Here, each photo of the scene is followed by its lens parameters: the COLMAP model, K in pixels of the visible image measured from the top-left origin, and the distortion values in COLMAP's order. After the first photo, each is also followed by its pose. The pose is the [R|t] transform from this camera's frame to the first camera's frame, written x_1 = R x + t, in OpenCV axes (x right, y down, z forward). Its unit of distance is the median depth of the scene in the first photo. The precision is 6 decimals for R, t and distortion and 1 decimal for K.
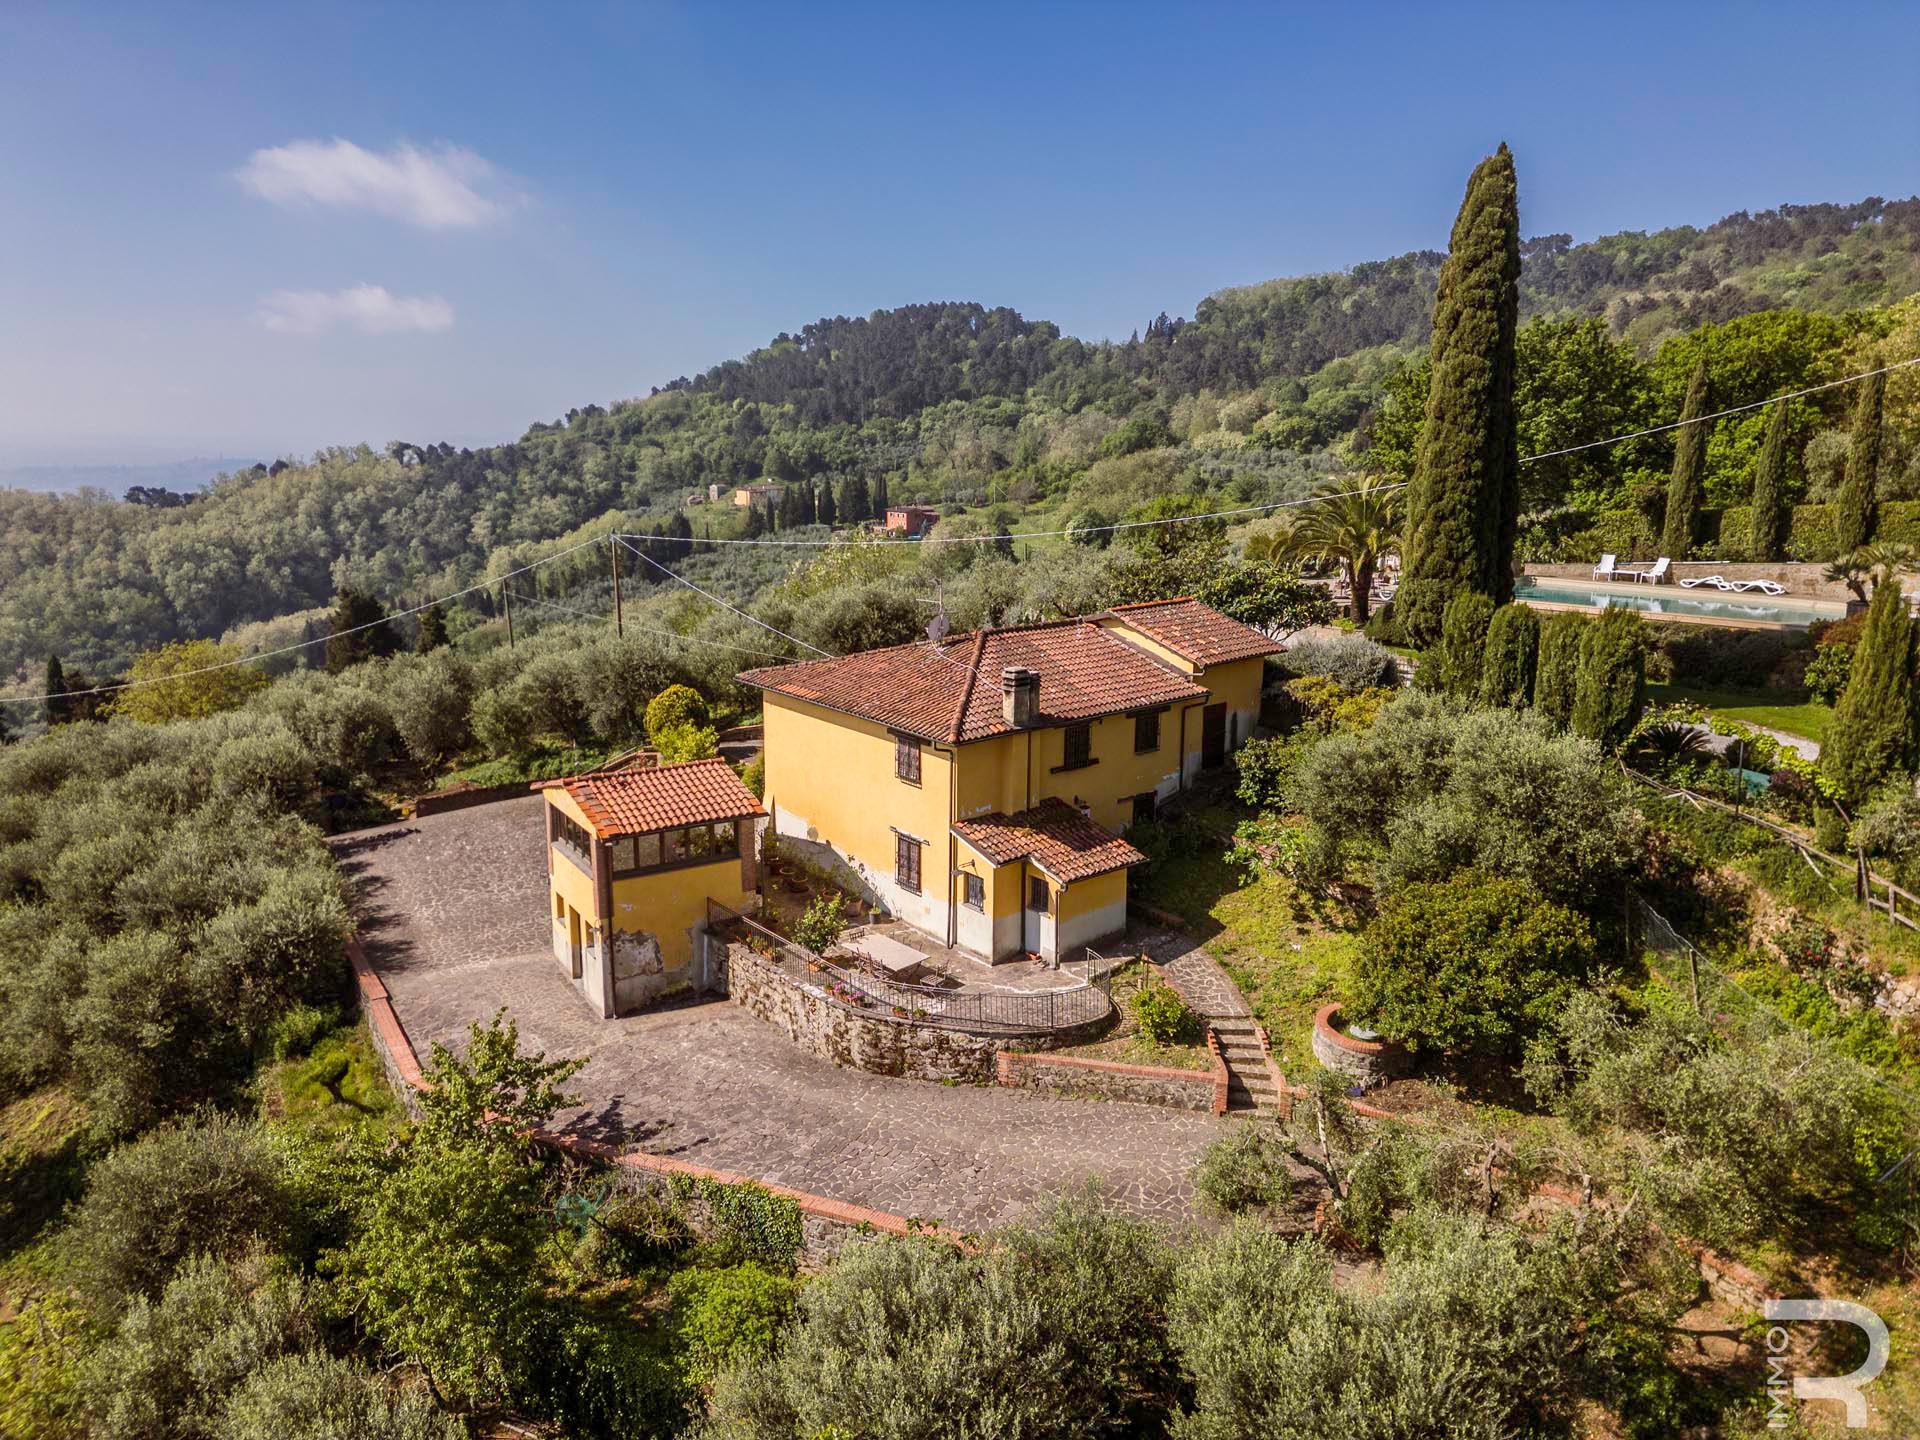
lens RADIAL K [[1315.3, 0, 954.4], [0, 1315.3, 721.7], [0, 0, 1]] dist [0.103956, -0.114063]
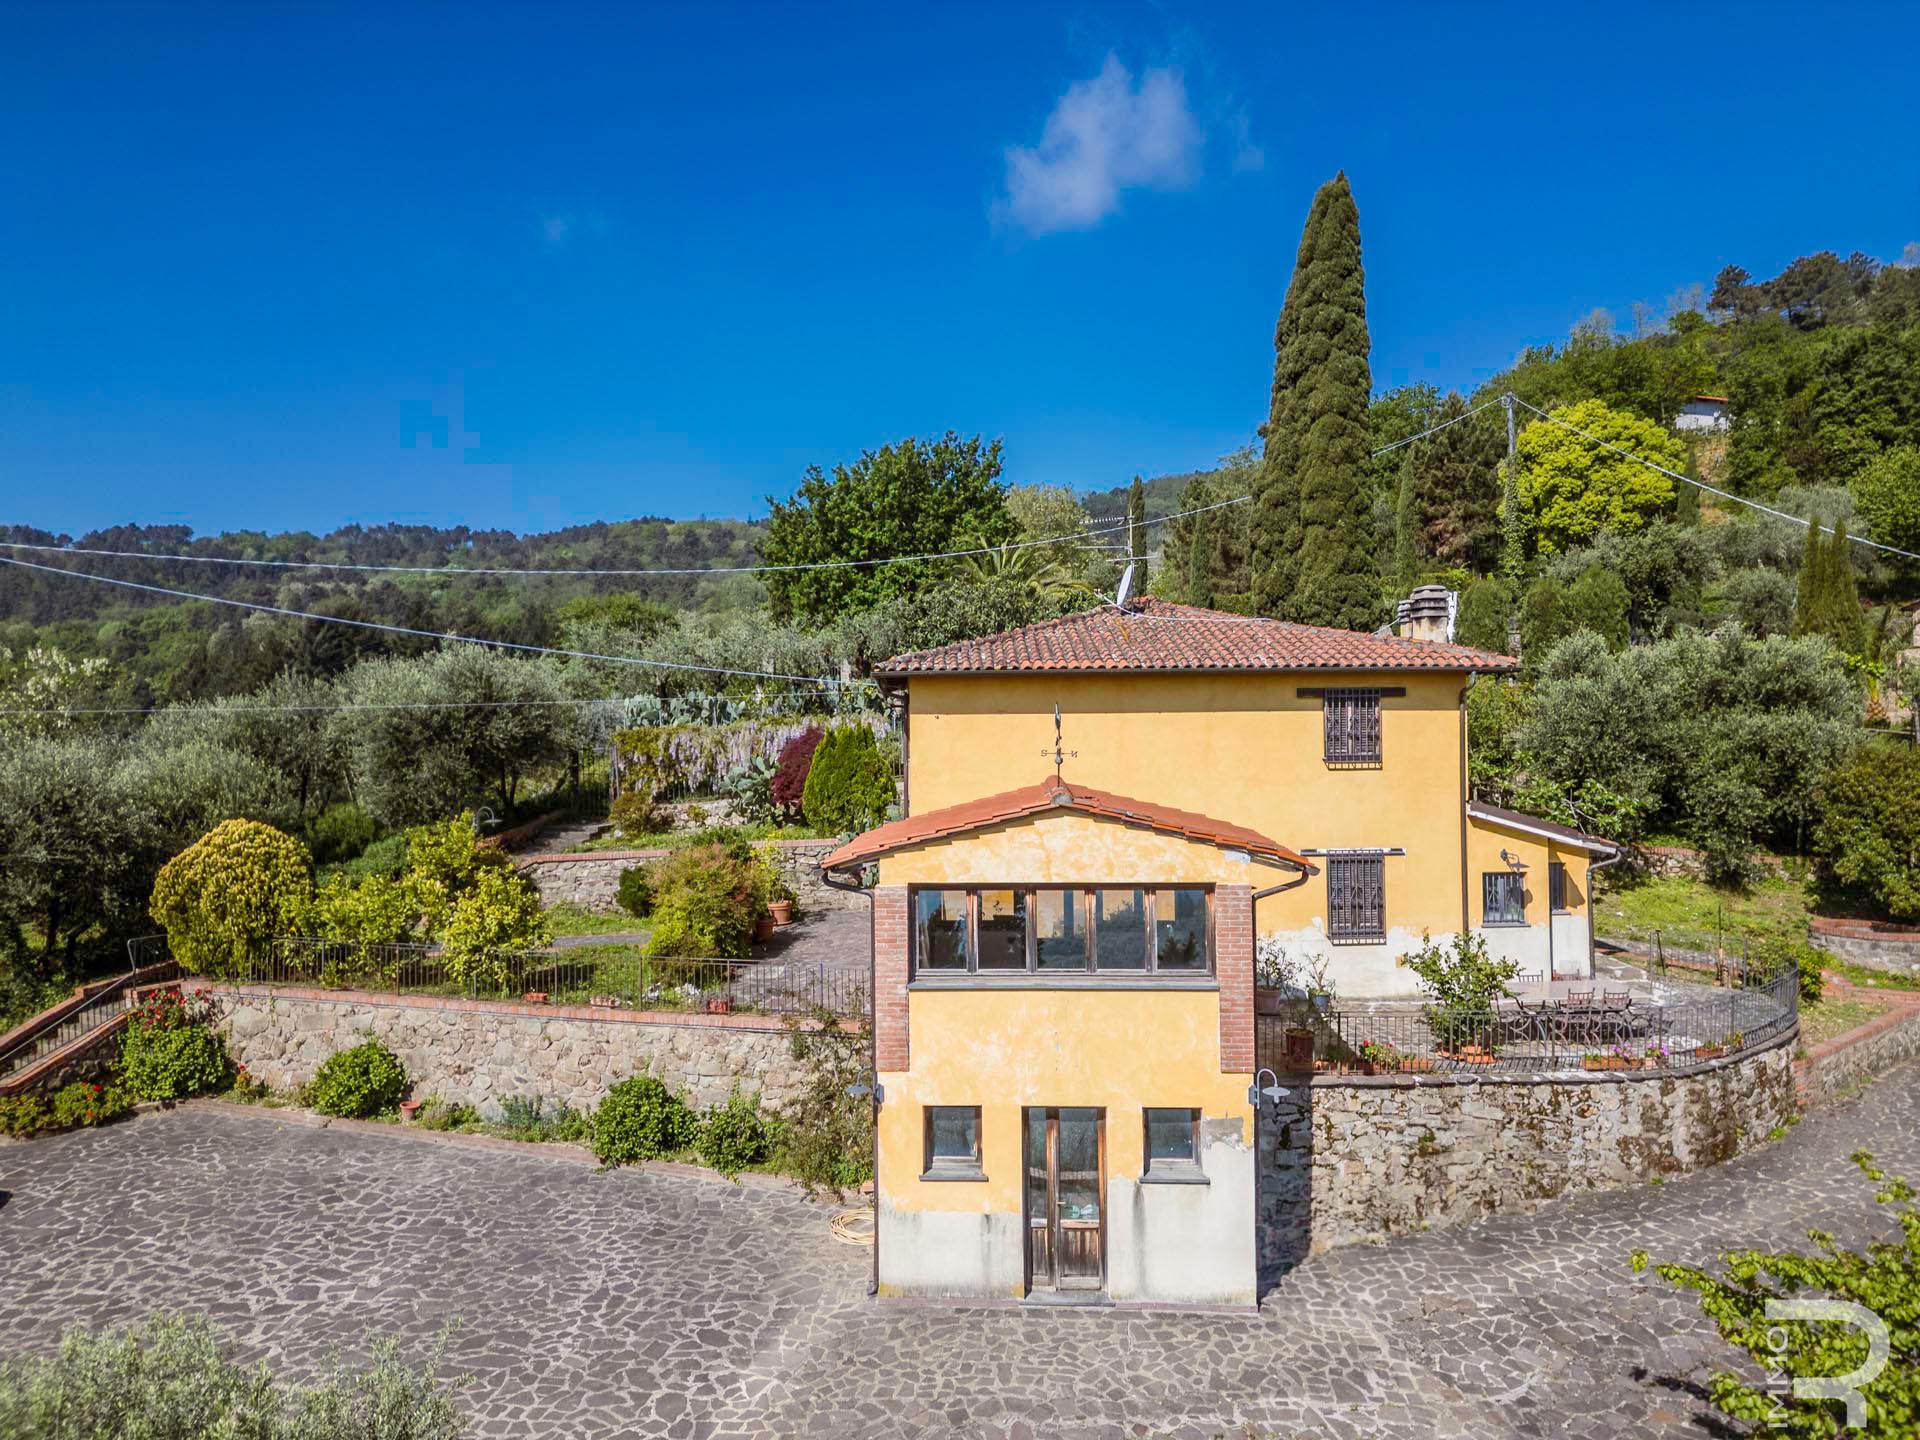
lens RADIAL K [[1315.3, 0, 954.4], [0, 1315.3, 721.7], [0, 0, 1]] dist [0.103956, -0.114063]
pose [[0.576708, -0.009194, 0.816899, -0.637336], [0.187896, 0.974623, -0.121680, 0.063379], [-0.795049, 0.223666, 0.563800, 0.733826]]
